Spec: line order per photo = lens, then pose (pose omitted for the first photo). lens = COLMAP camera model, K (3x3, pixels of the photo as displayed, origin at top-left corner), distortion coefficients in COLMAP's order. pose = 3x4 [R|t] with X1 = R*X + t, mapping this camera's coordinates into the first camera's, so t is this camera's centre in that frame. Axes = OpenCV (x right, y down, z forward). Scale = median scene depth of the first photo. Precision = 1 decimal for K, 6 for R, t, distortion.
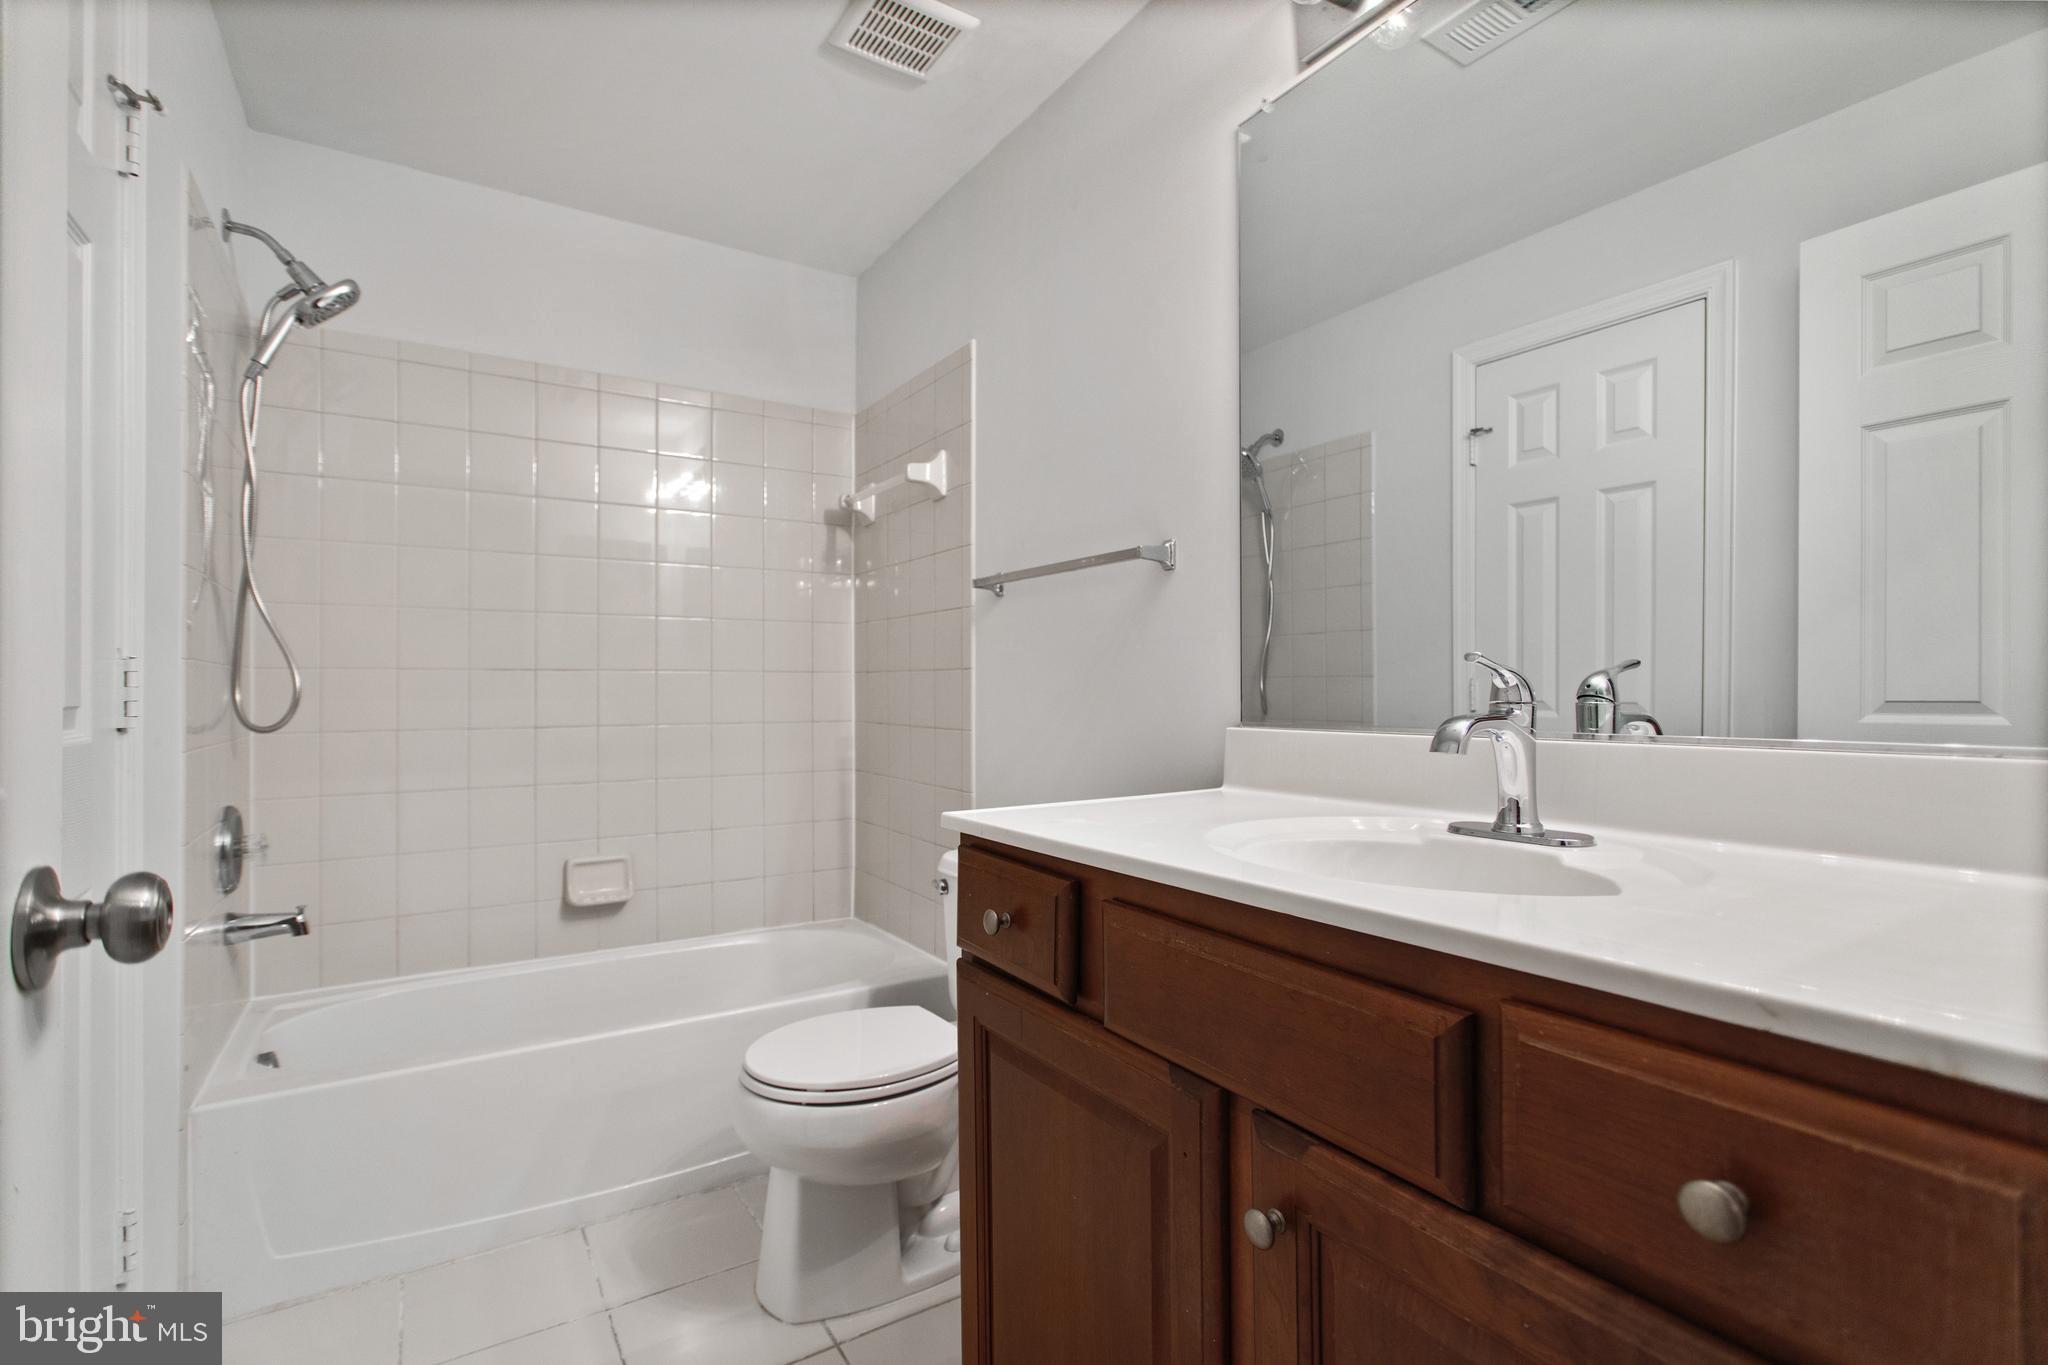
lens RADIAL K [[953.8, 0, 1022.2], [0, 953.8, 686.9], [0, 0, 1]] dist [-0.002076, 0.003780]
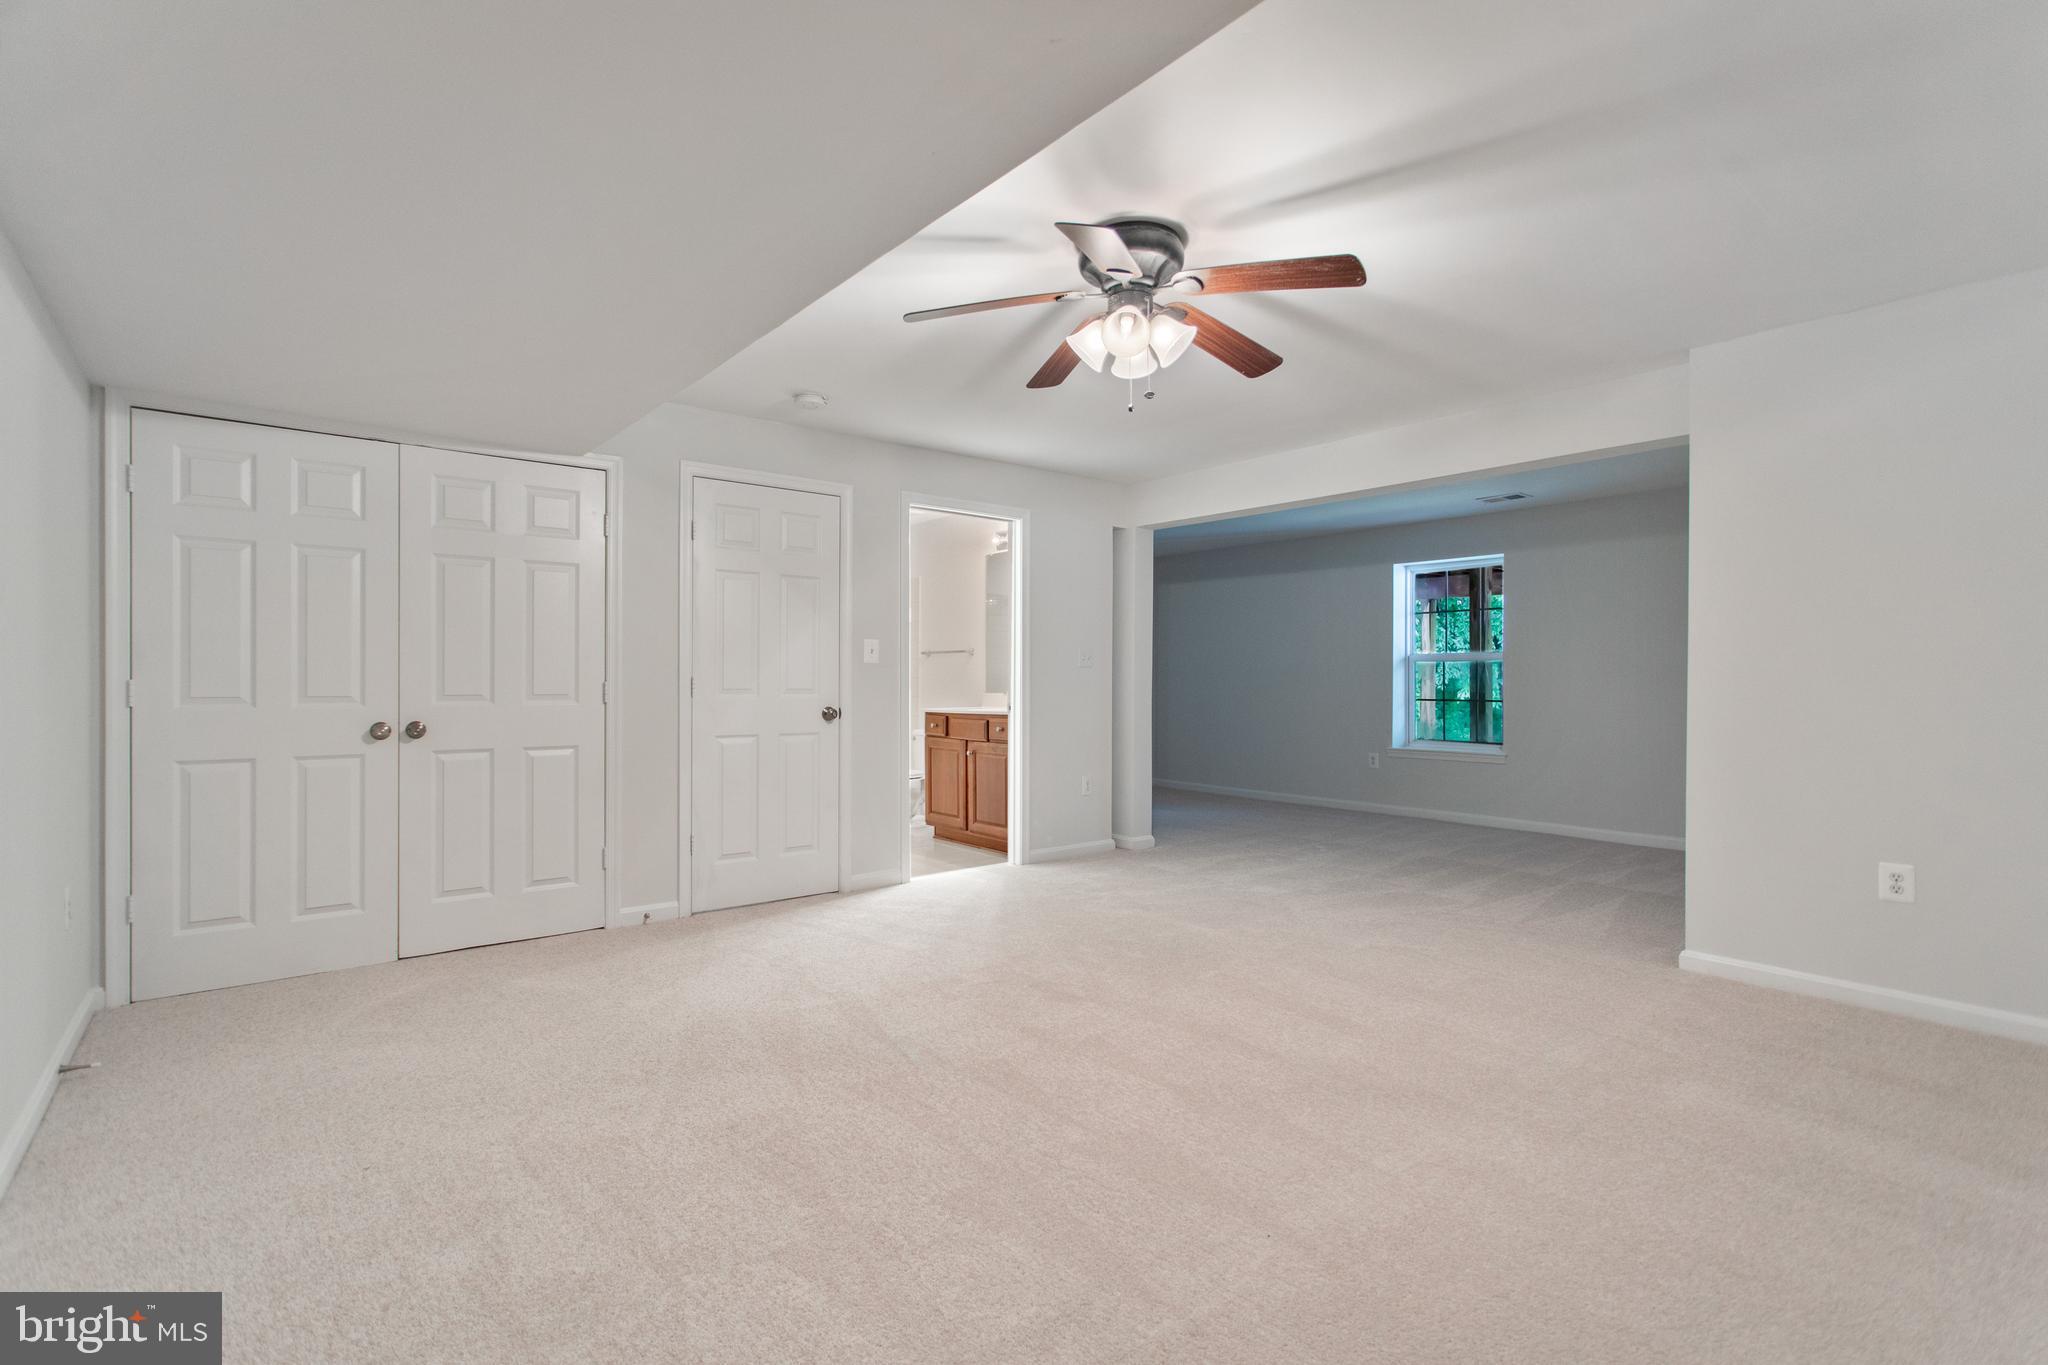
lens RADIAL K [[953.8, 0, 1013.0], [0, 953.8, 679.4], [0, 0, 1]] dist [-0.002076, 0.003780]
pose [[0.995488, 0.004657, 0.094776, -0.103503], [-0.004971, 0.999983, 0.003077, -0.053285], [-0.094760, -0.003534, 0.995494, -5.265721]]
